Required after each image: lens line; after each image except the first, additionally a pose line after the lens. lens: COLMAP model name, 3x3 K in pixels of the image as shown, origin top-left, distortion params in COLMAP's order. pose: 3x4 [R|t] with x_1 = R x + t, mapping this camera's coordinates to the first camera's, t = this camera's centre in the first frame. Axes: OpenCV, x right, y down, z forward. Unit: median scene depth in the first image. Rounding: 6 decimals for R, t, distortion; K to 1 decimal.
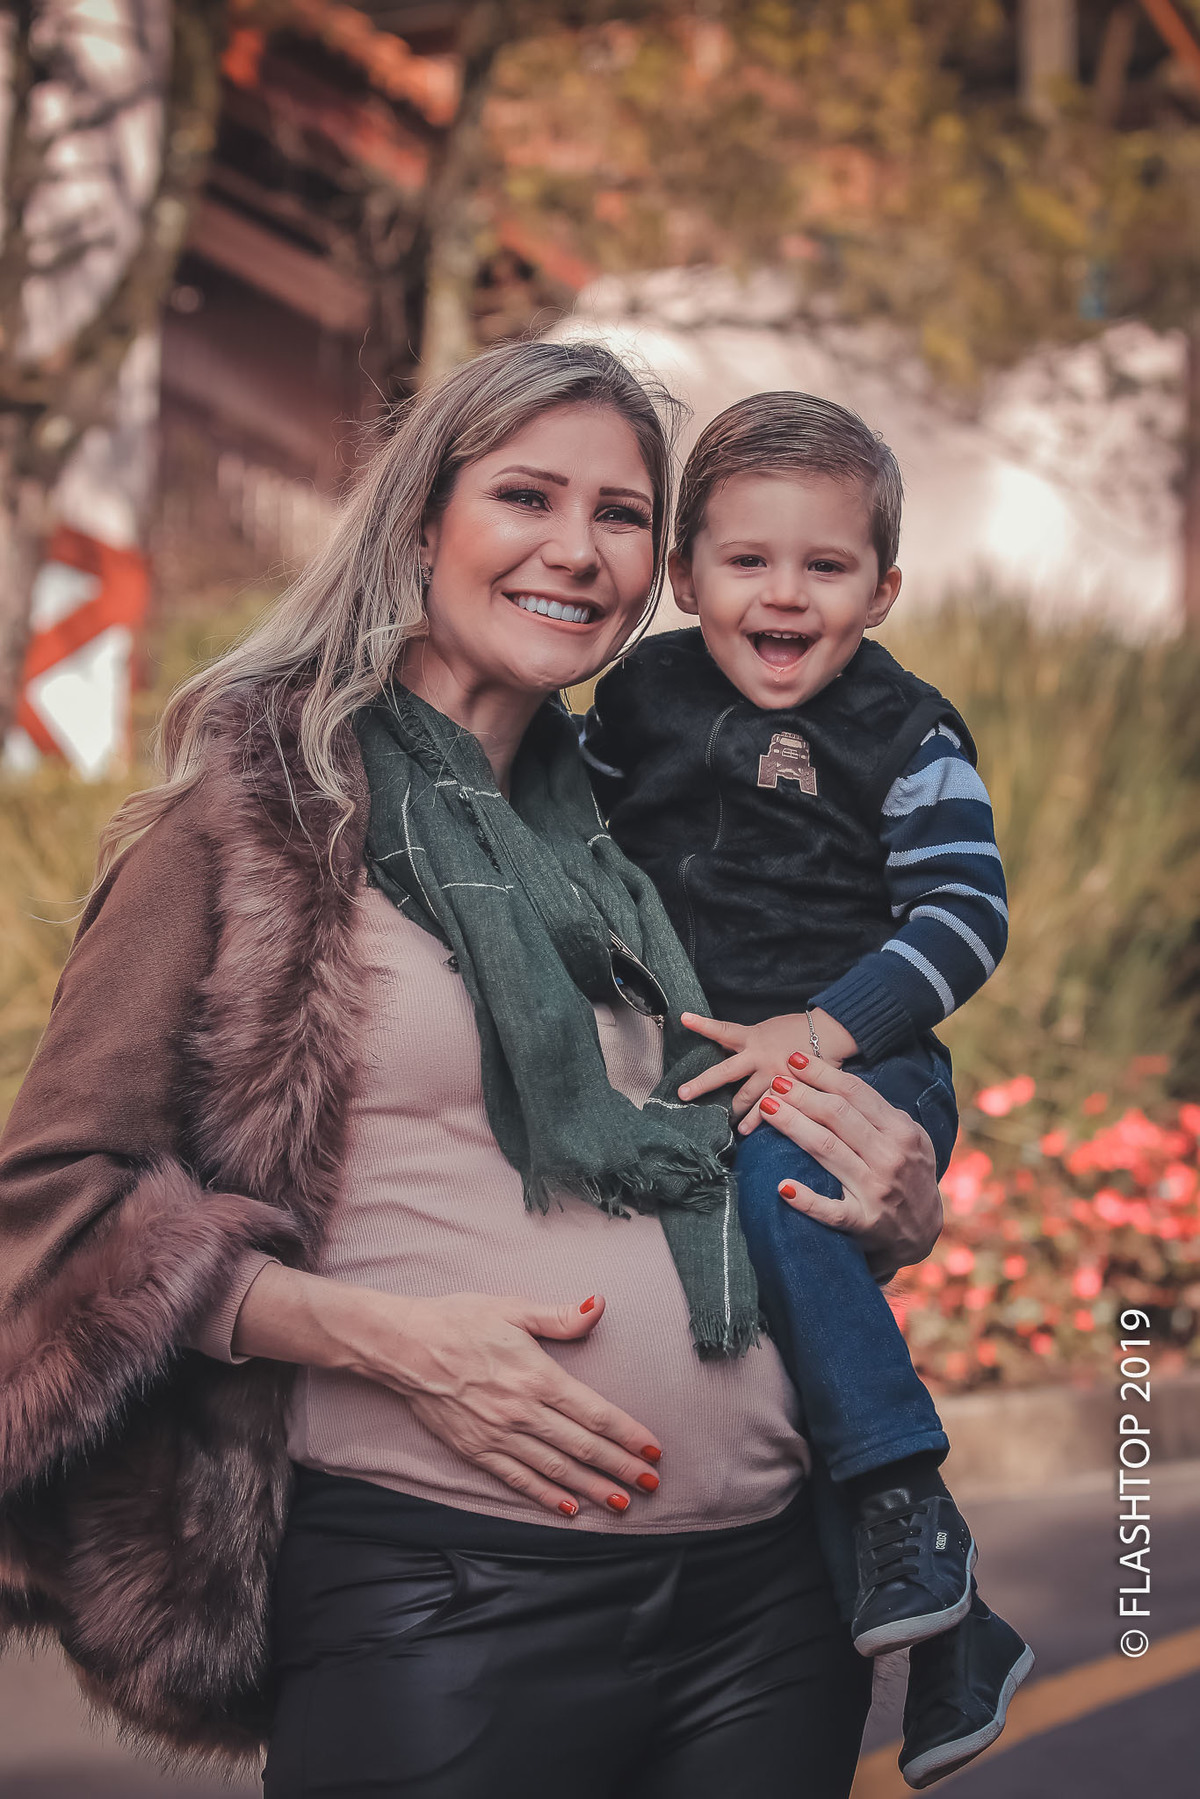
lens RADIAL K [[5446.0, 0, 597.3], [0, 5446.0, 897.7], [0, 0, 1]] dist [-0.366116, 0.000000]
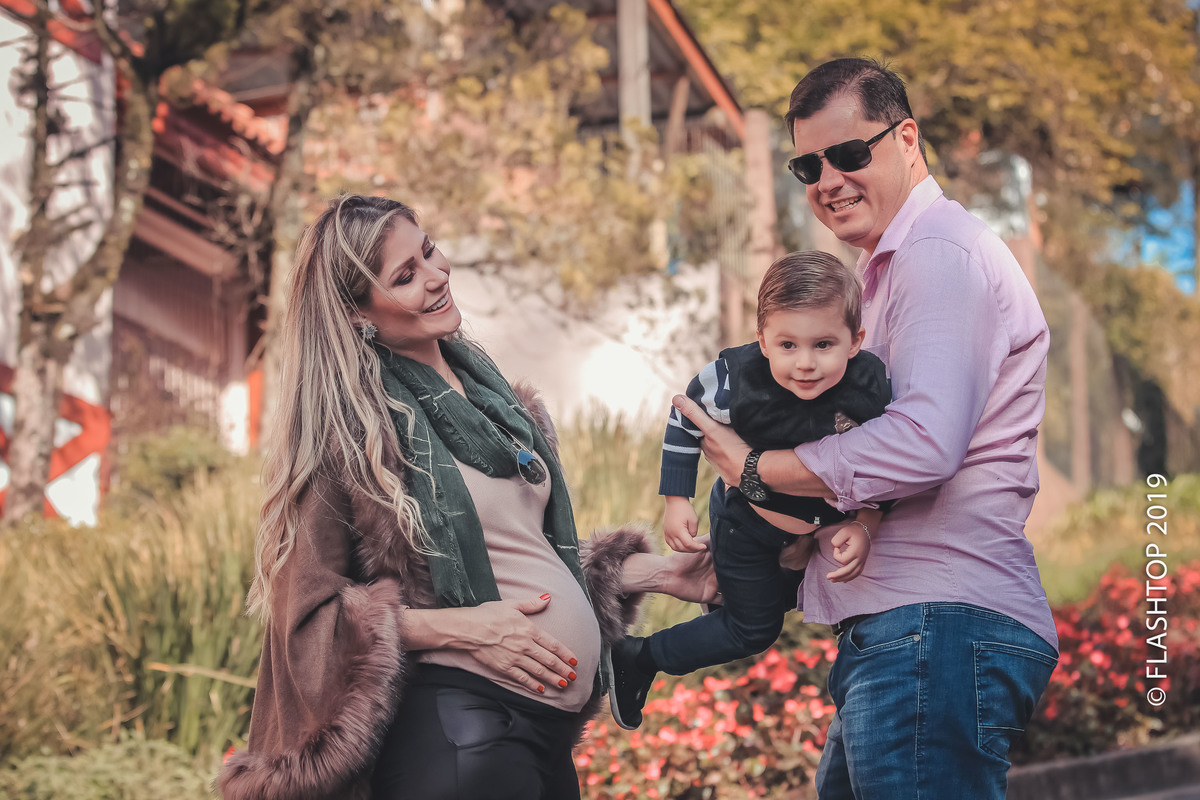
lens RADIAL K [[3632.7, 0, 600.1], [0, 3632.7, 404.4], [0, 0, 1]] dist [-0.366116, 0.000000]
pose [[0.997738, -0.022674, 0.063284, -0.001215], [0.027388, 0.996833, -0.074652, 0.024989], [-0.061391, 0.076216, 0.995200, -0.144418]]
